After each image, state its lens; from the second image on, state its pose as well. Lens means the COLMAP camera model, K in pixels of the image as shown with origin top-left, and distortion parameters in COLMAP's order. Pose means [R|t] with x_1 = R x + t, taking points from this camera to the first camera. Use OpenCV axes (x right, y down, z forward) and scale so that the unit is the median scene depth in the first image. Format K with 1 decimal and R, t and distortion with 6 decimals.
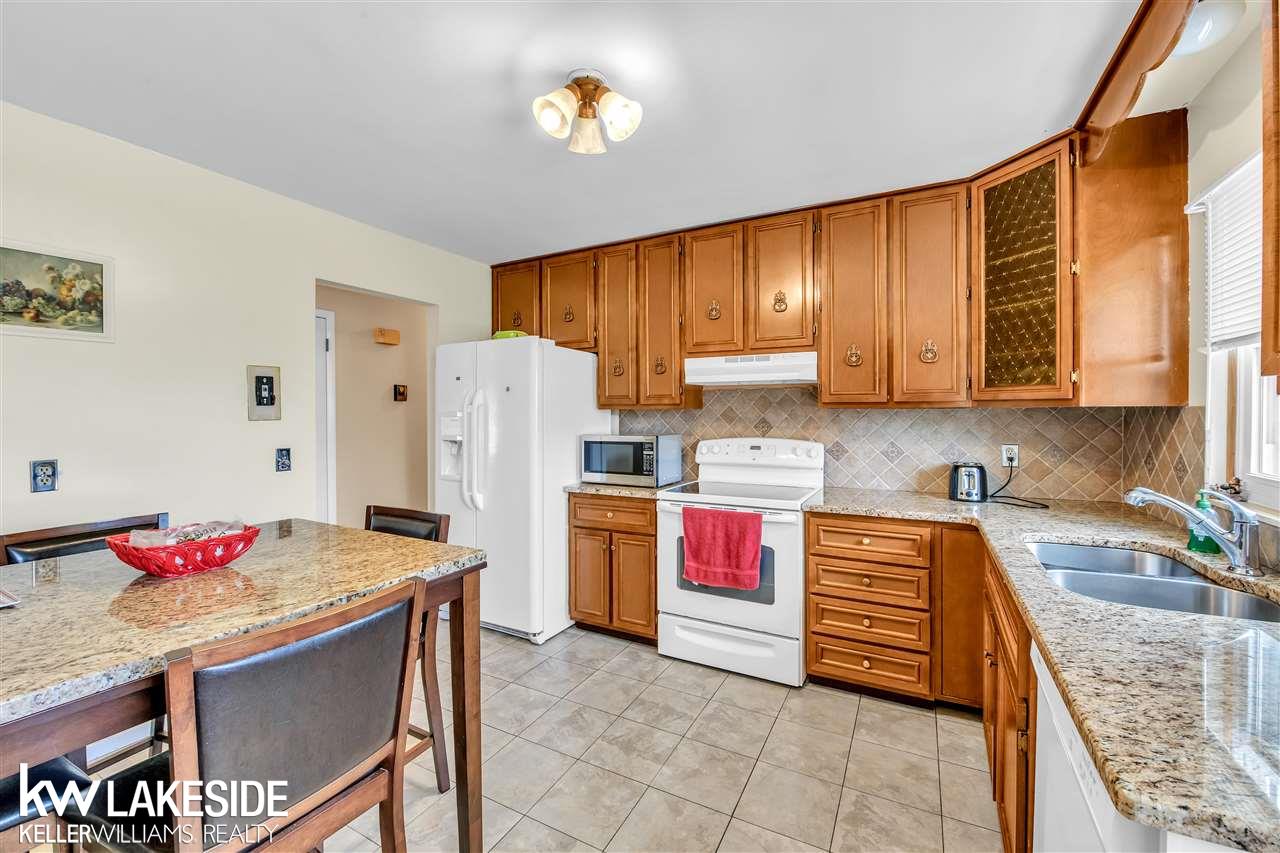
lens RADIAL K [[517.4, 0, 638.1], [0, 517.4, 417.8], [0, 0, 1]] dist [-0.022301, -0.001310]
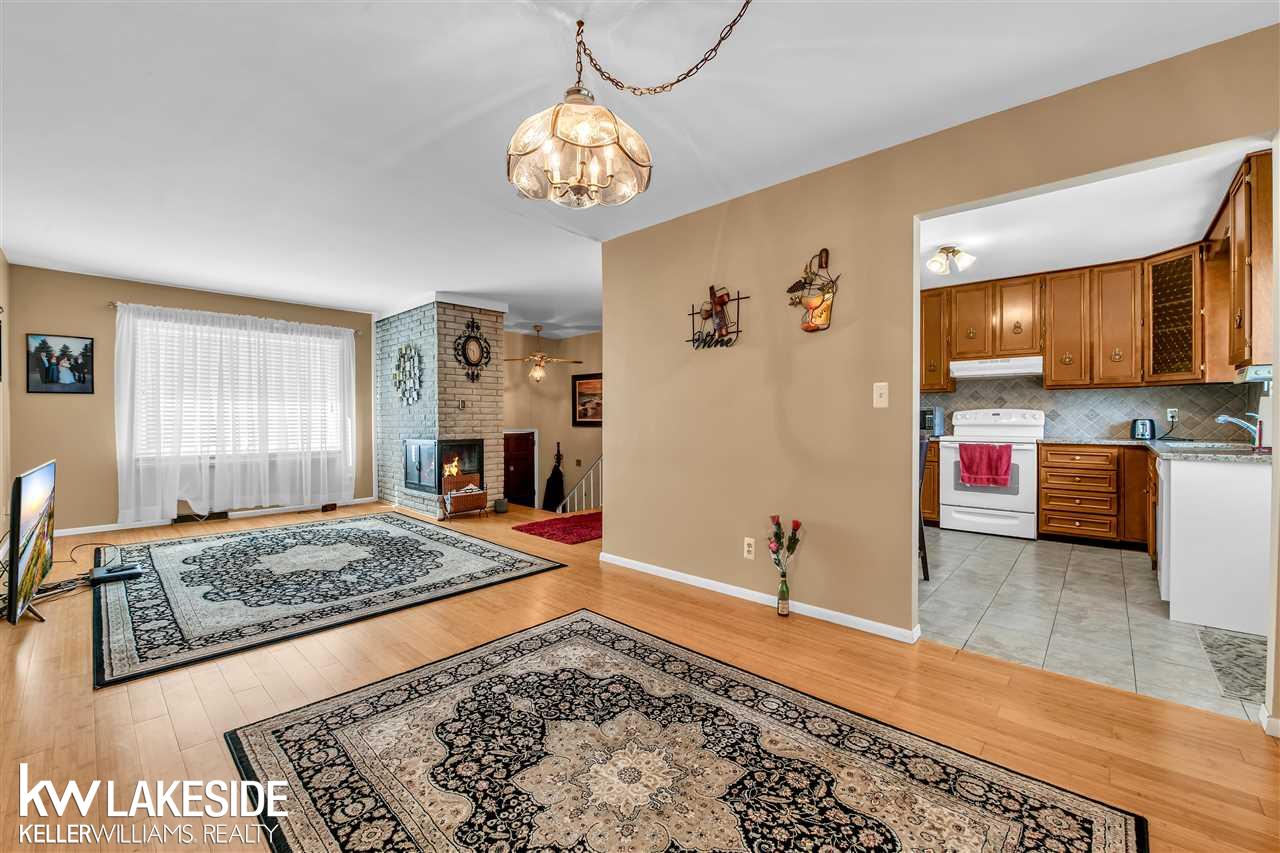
lens RADIAL K [[517.4, 0, 643.4], [0, 517.4, 420.8], [0, 0, 1]] dist [-0.022301, -0.001310]
pose [[0.969684, 0.003833, -0.244332, -0.591731], [-0.004406, 0.999989, -0.001798, 0.108418], [0.244322, 0.002820, 0.969690, -1.097775]]
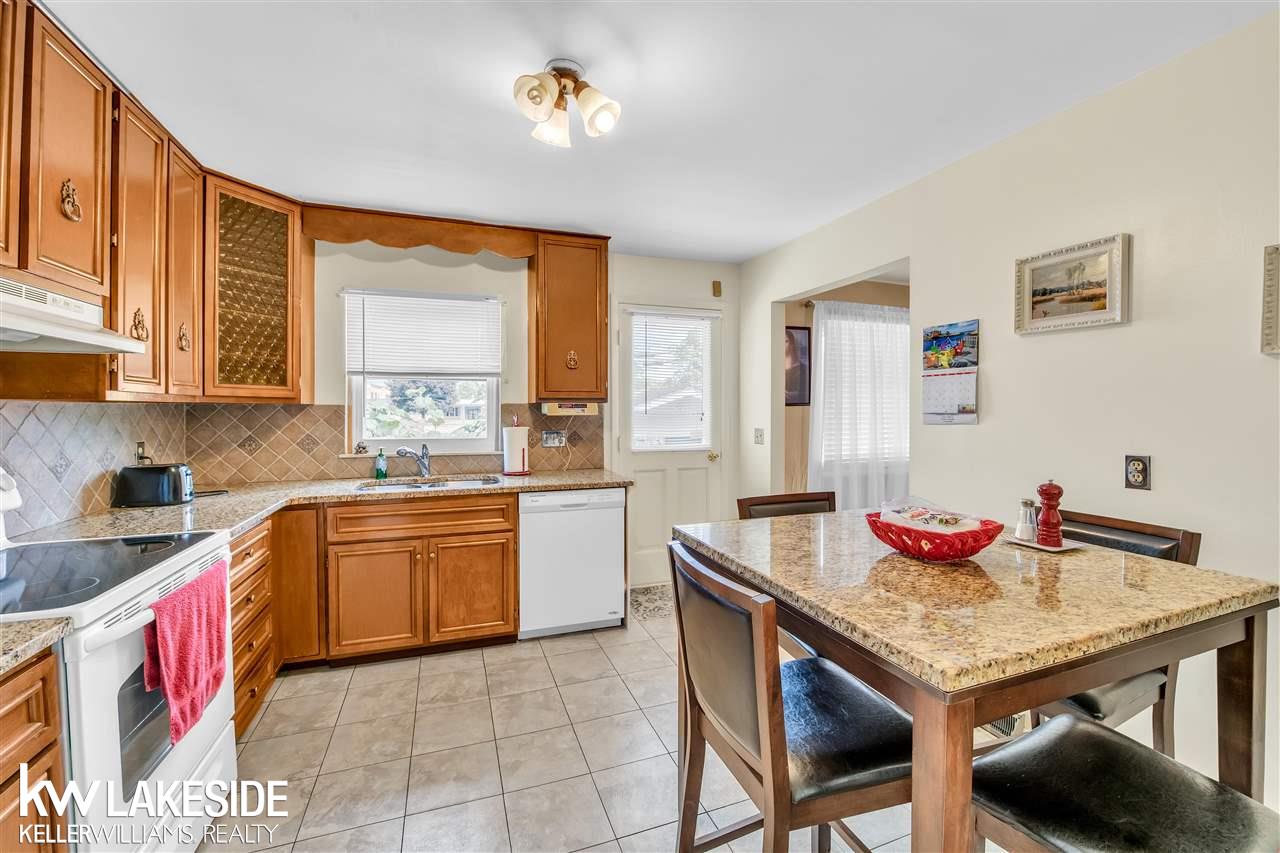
lens RADIAL K [[517.4, 0, 637.3], [0, 517.4, 418.6], [0, 0, 1]] dist [-0.022301, -0.001310]
pose [[-0.752862, -0.004174, 0.658166, -0.600423], [0.009986, 0.999792, 0.017764, 0.000521], [-0.658103, 0.019947, -0.752663, 1.161896]]
